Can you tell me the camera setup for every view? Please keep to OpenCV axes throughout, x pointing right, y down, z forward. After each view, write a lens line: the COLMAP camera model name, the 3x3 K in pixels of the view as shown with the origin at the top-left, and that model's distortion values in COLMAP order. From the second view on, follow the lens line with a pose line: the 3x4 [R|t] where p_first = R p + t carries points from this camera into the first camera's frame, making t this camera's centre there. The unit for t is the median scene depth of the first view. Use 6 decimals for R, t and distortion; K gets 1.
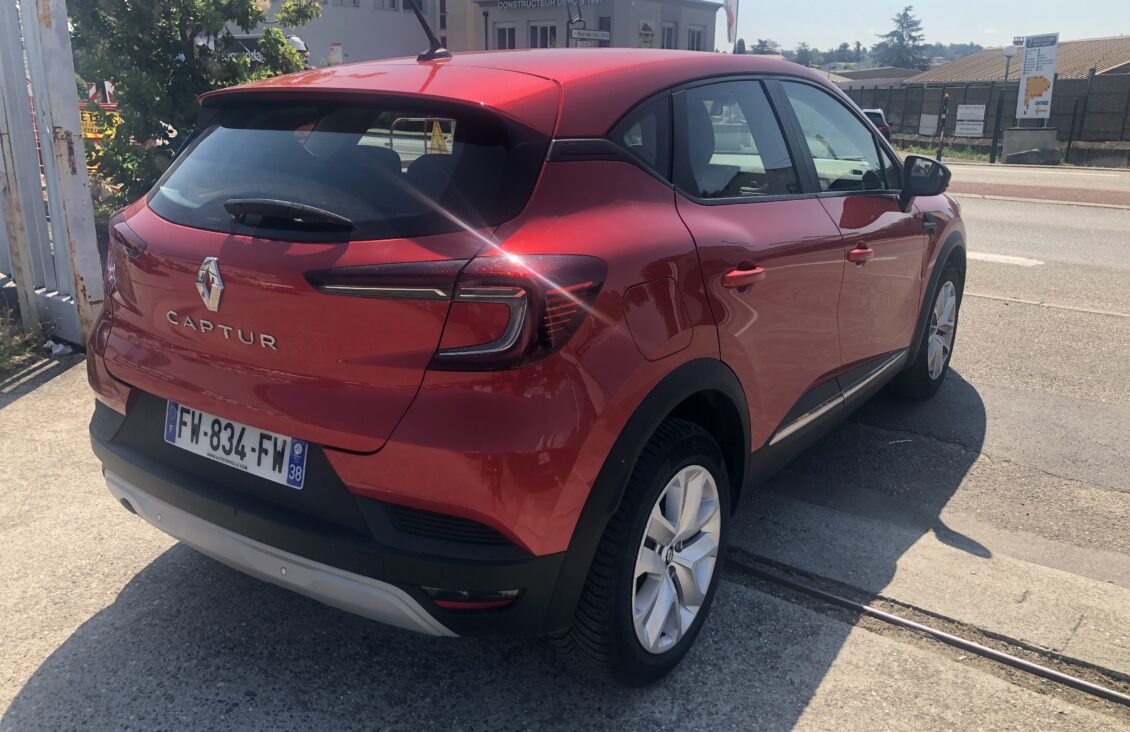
lens RADIAL K [[942.6, 0, 565.0], [0, 942.6, 366.0], [0, 0, 1]] dist [0.028249, -0.018171]
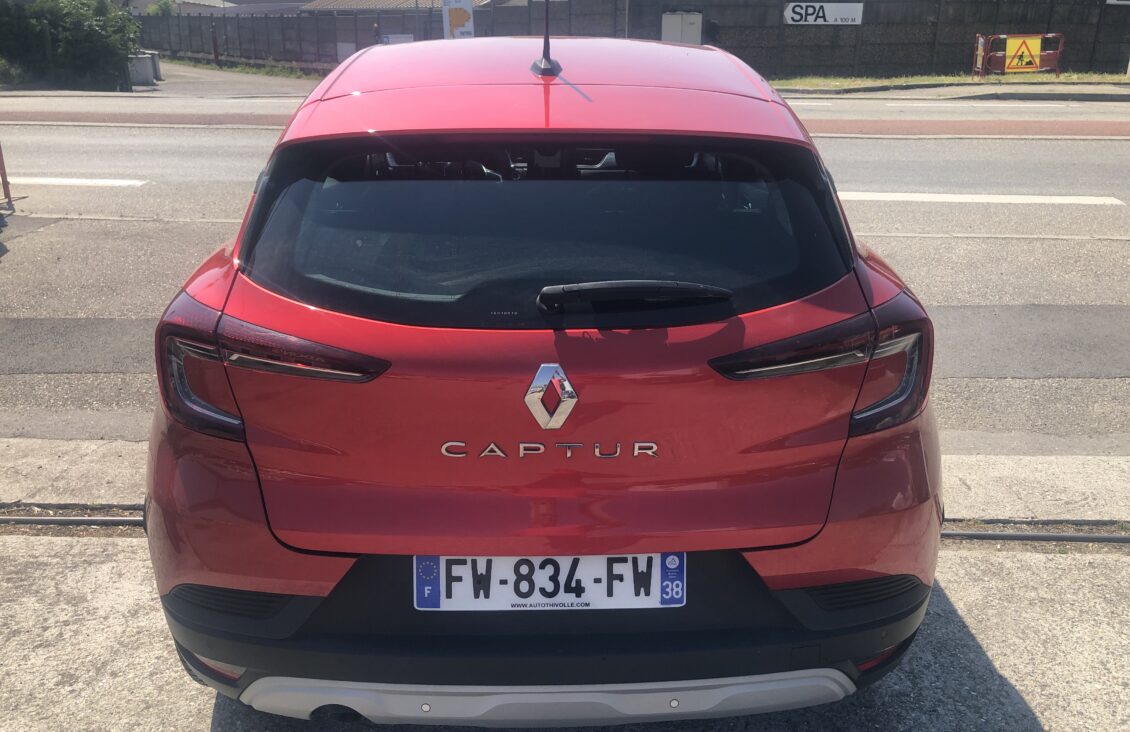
lens RADIAL K [[942.6, 0, 565.0], [0, 942.6, 366.0], [0, 0, 1]] dist [0.028249, -0.018171]
pose [[0.806734, -0.213210, 0.551110, -0.647402], [0.171324, 0.976972, 0.127176, -0.171510], [-0.565534, -0.008179, 0.824684, 0.289557]]
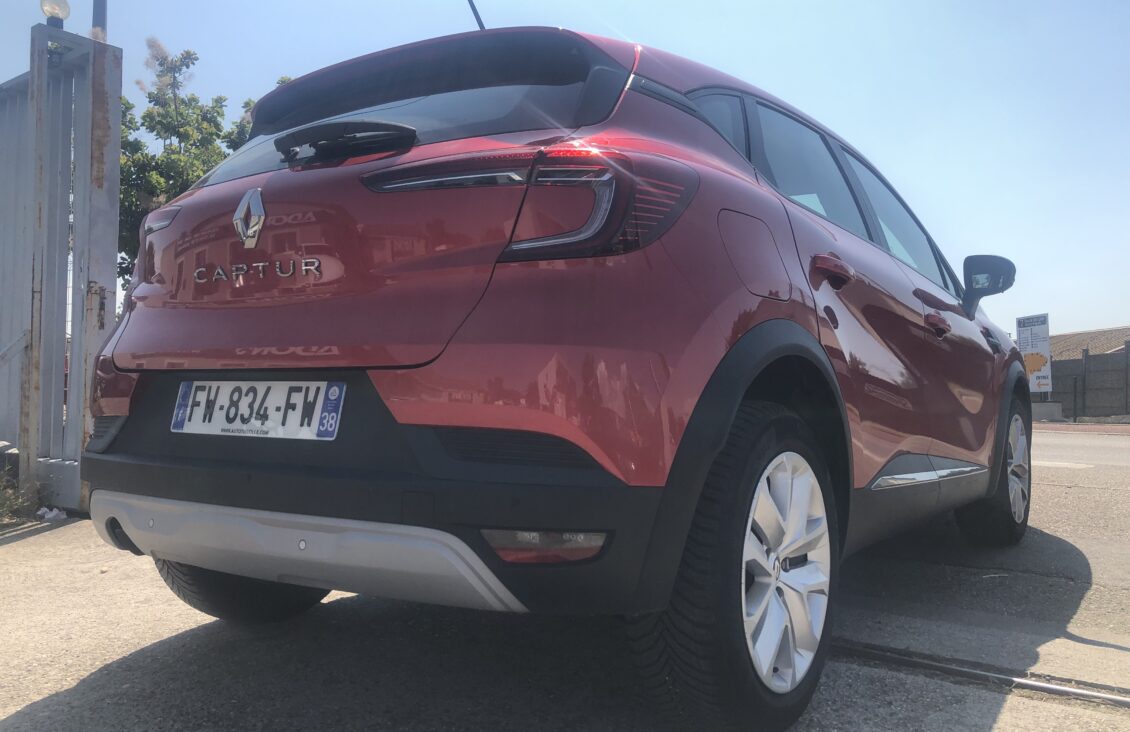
lens RADIAL K [[937.4, 0, 573.7], [0, 937.4, 363.0], [0, 0, 1]] dist [0.032307, -0.012024]
pose [[1.000000, 0.000518, 0.000265, -0.057537], [-0.000407, 0.947931, -0.318477, 0.267145], [-0.000416, 0.318477, 0.947931, 0.166818]]
